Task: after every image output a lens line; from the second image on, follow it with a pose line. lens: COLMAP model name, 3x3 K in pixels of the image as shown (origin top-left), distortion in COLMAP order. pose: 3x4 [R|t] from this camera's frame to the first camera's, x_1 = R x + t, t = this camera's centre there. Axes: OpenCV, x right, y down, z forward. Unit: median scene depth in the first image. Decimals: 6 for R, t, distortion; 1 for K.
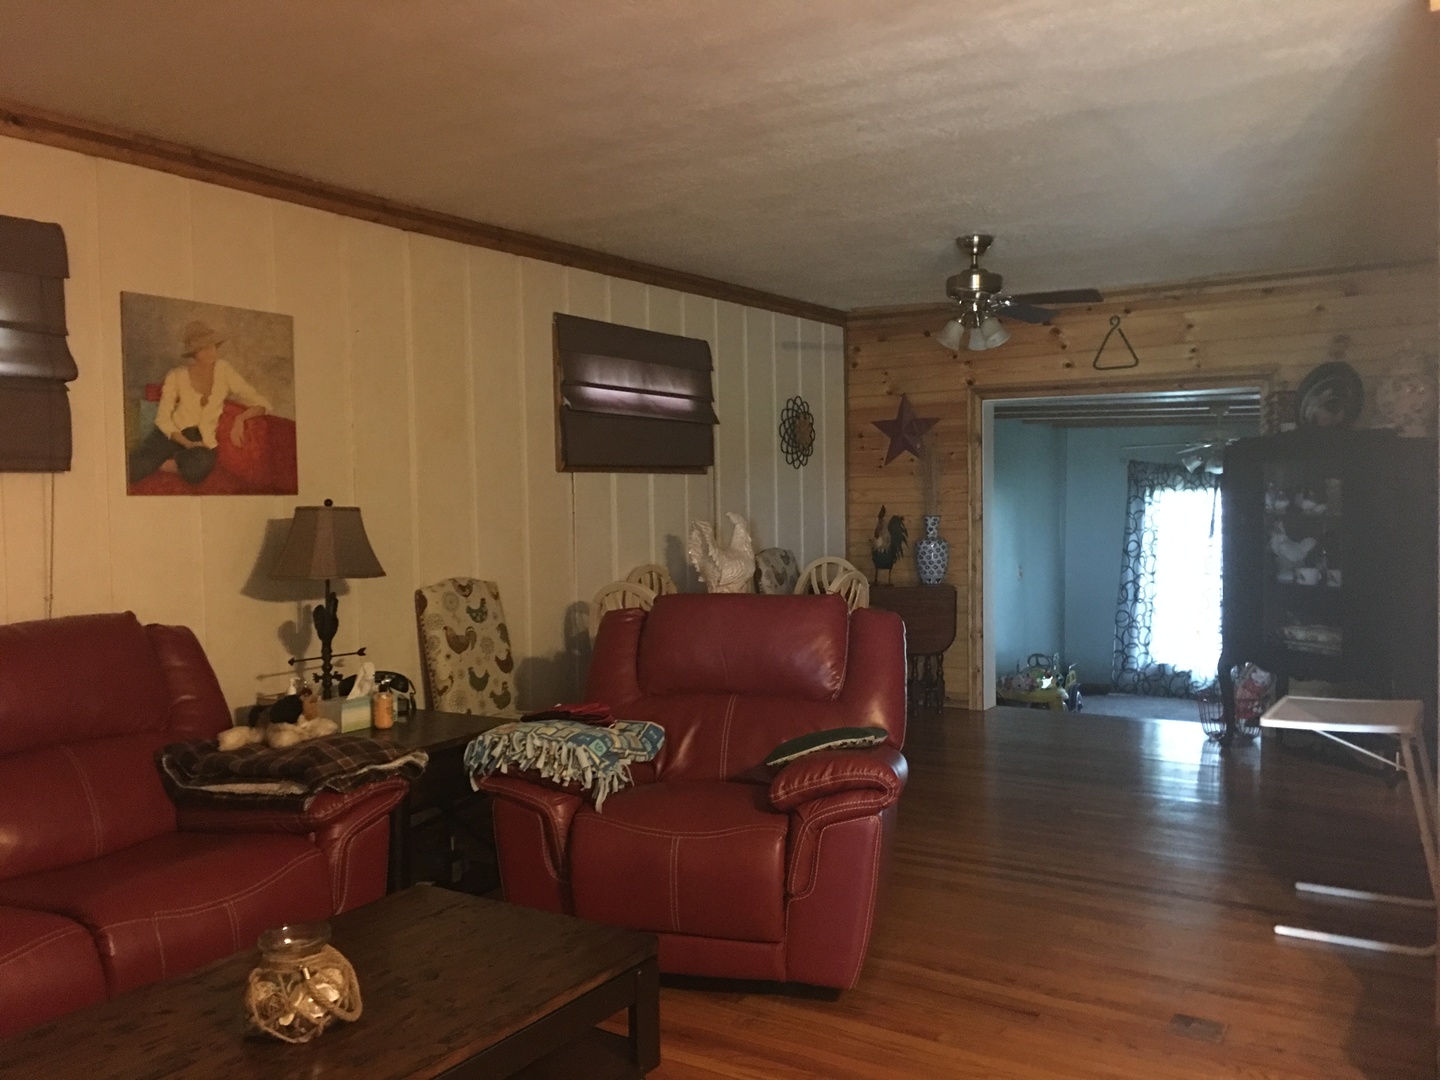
lens RADIAL K [[1215.8, 0, 720.0], [0, 1215.8, 540.0], [0, 0, 1]] dist [0.008643, 0.003205]
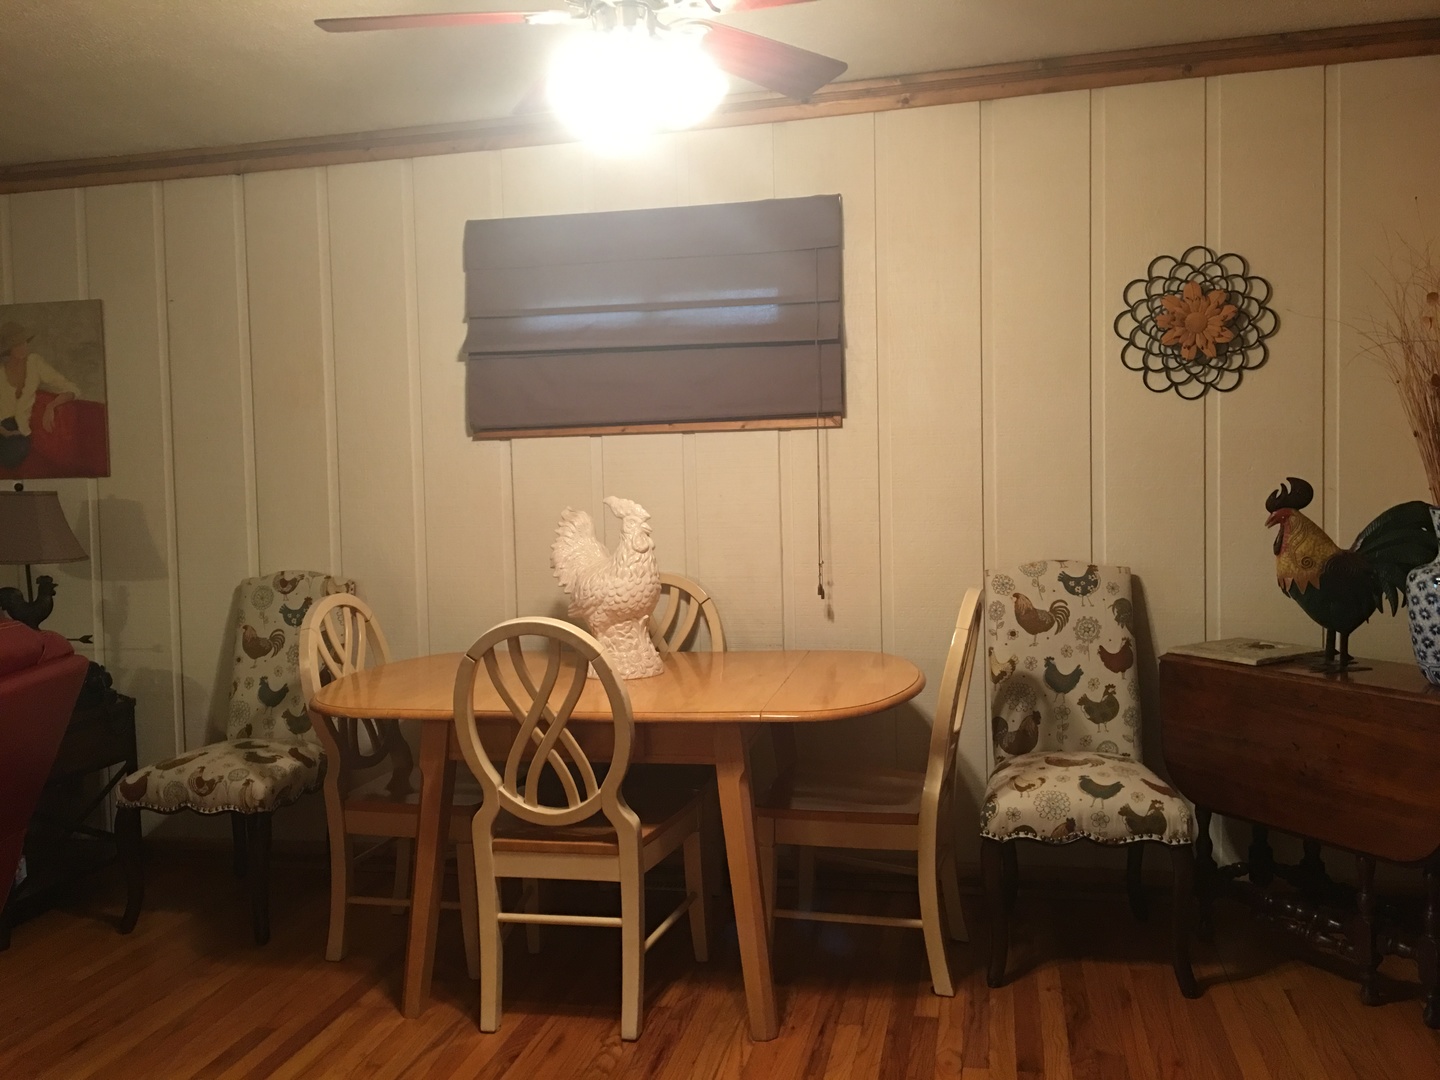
lens RADIAL K [[1221.0, 0, 719.2], [0, 1221.0, 506.2], [0, 0, 1]] dist [0.004157, -0.002940]
pose [[0.337987, 0.095392, -0.936304, 0.689235], [0.002990, 0.994736, 0.102425, -0.101242], [0.941146, -0.037418, 0.335923, 0.997318]]
